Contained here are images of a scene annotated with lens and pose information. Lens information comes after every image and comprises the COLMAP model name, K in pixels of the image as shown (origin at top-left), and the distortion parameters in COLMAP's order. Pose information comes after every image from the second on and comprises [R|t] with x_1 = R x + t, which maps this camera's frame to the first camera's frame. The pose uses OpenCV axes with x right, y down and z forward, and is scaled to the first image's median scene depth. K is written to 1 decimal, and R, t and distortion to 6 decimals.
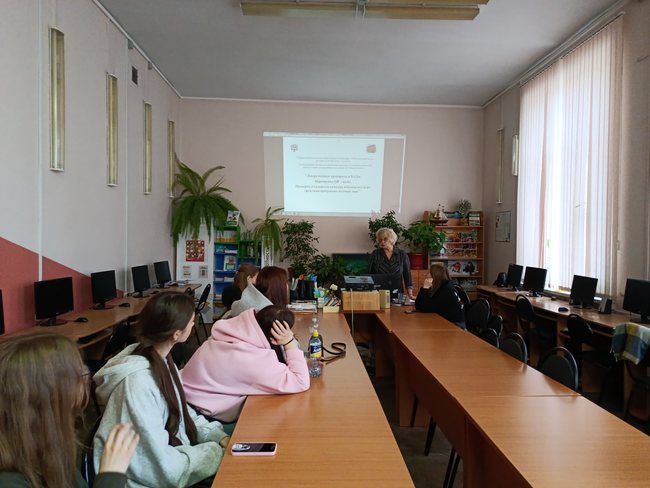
lens RADIAL K [[455.5, 0, 331.1], [0, 455.5, 246.9], [0, 0, 1]] dist [0.059619, -0.050167]
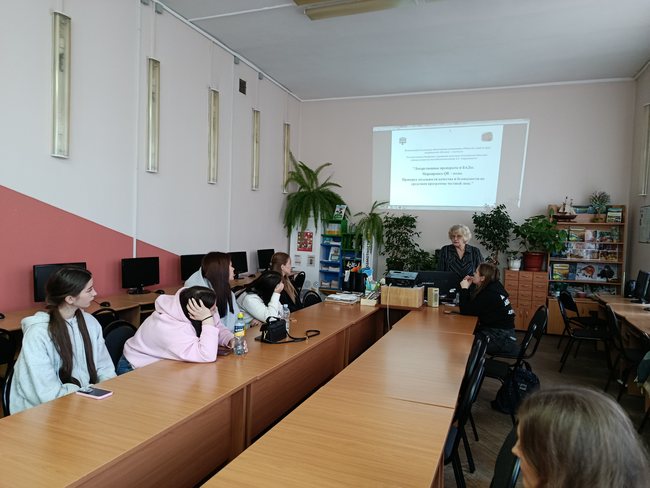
lens RADIAL K [[455.5, 0, 318.4], [0, 455.5, 247.4], [0, 0, 1]] dist [0.059619, -0.050167]
pose [[0.916826, 0.039308, -0.397347, 0.163978], [-0.033698, 0.999209, 0.021094, -0.000873], [0.397862, -0.005950, 0.917426, 0.017030]]
